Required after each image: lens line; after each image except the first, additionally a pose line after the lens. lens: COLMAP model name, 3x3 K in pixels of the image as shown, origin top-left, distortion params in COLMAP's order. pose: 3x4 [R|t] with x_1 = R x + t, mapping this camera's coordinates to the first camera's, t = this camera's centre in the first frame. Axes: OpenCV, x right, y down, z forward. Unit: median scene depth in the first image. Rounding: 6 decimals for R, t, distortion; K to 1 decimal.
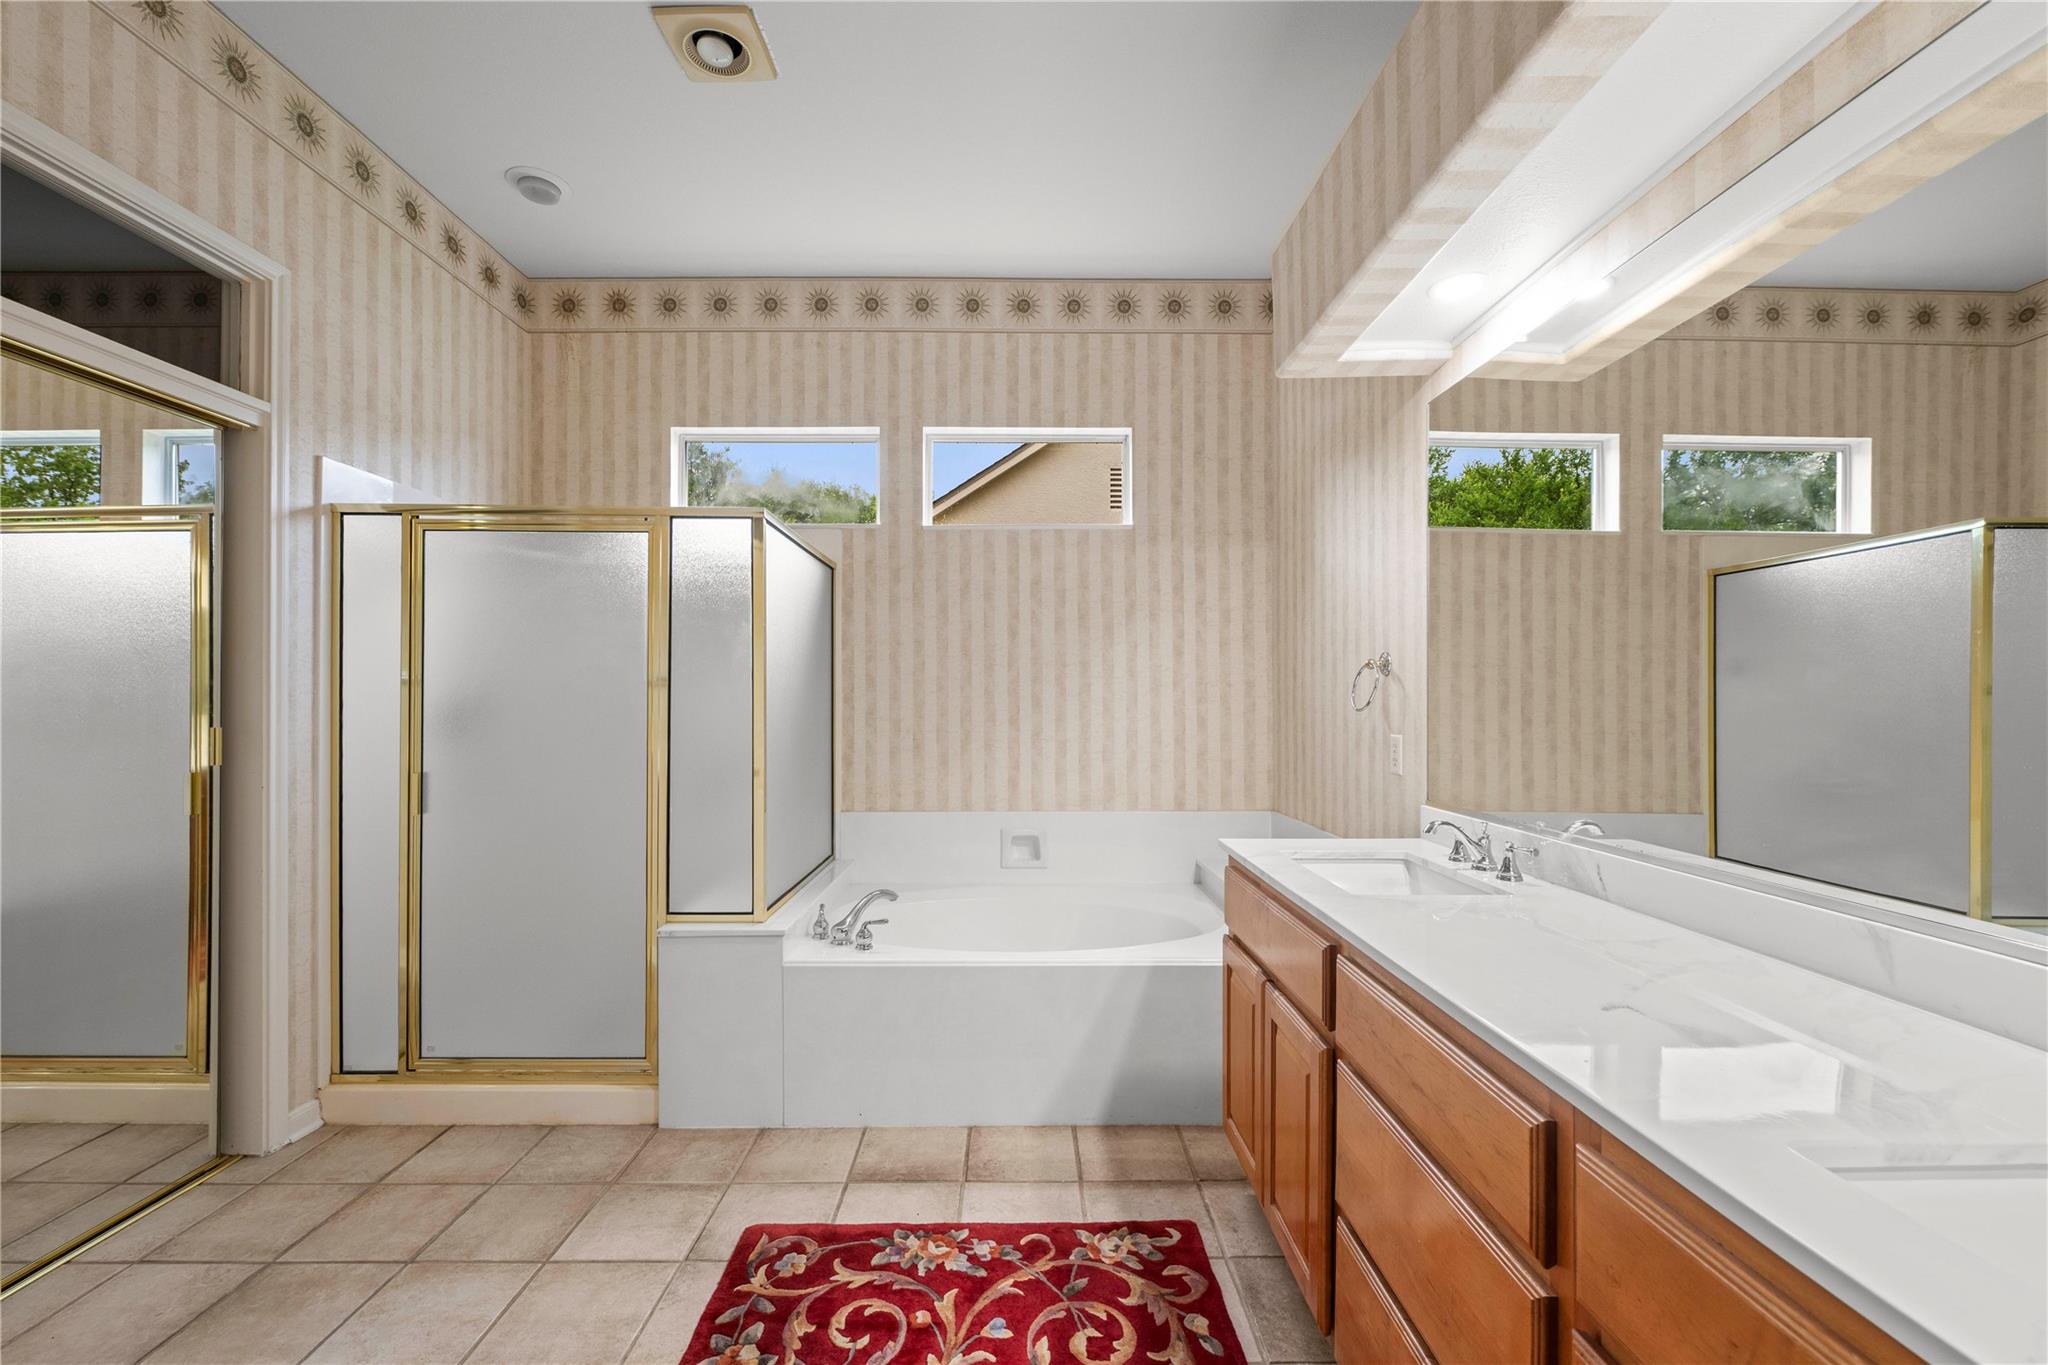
lens RADIAL K [[857.0, 0, 1033.6], [0, 857.0, 692.9], [0, 0, 1]] dist [0.000918, 0.000223]
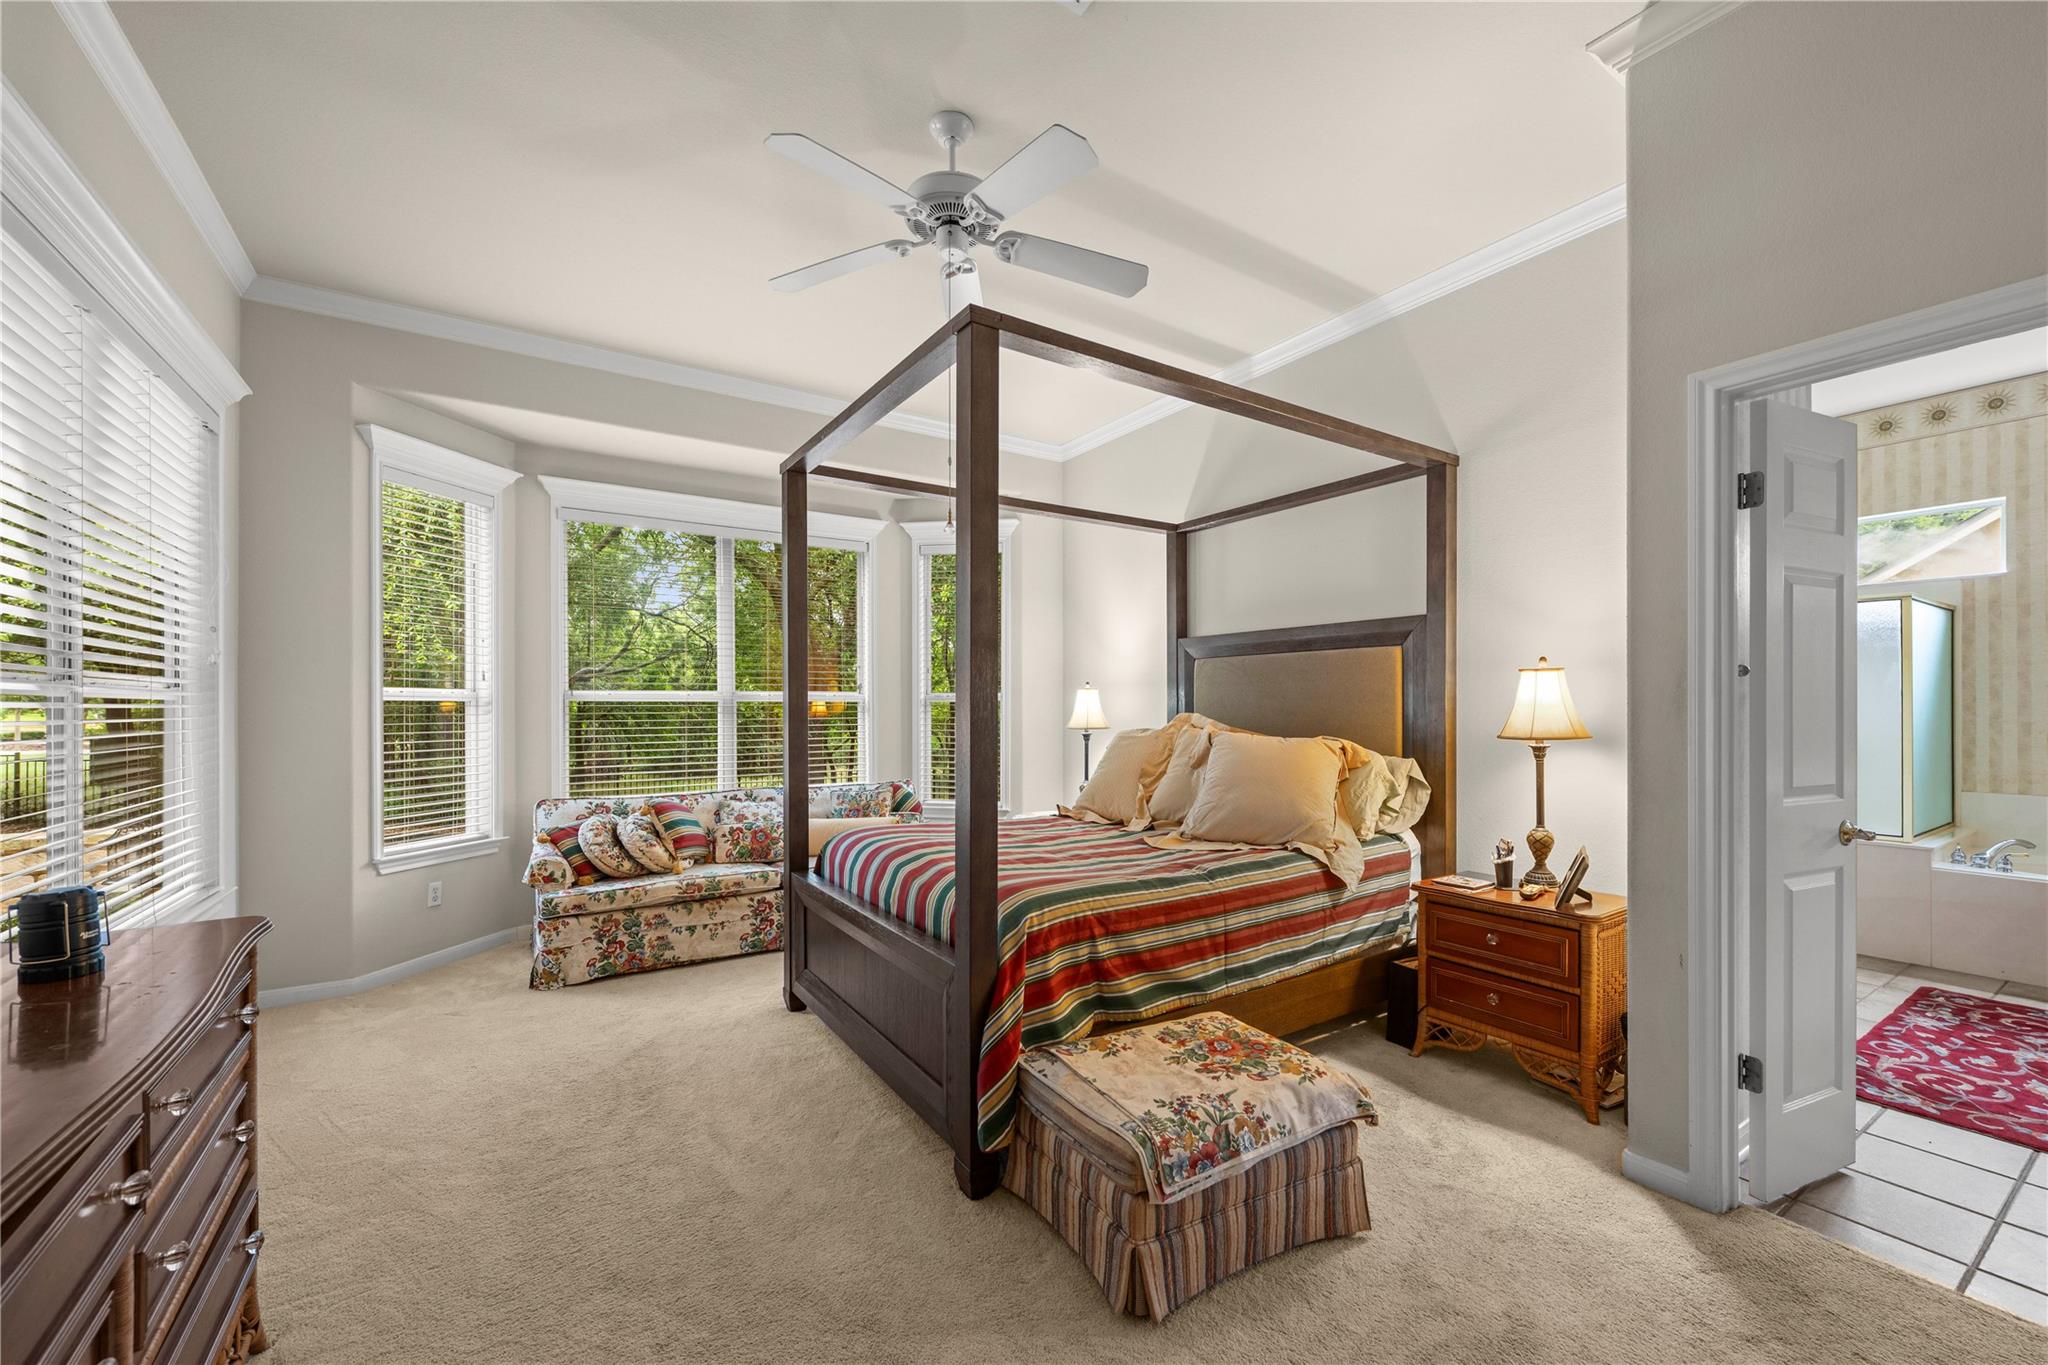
lens RADIAL K [[809.2, 0, 1037.3], [0, 809.2, 693.4], [0, 0, 1]] dist [0.001550, -0.000724]
pose [[0.530046, -0.000183, -0.847969, 0.114593], [0.003488, 0.999992, 0.001964, -0.029593], [0.847962, -0.003999, 0.530042, -1.238272]]
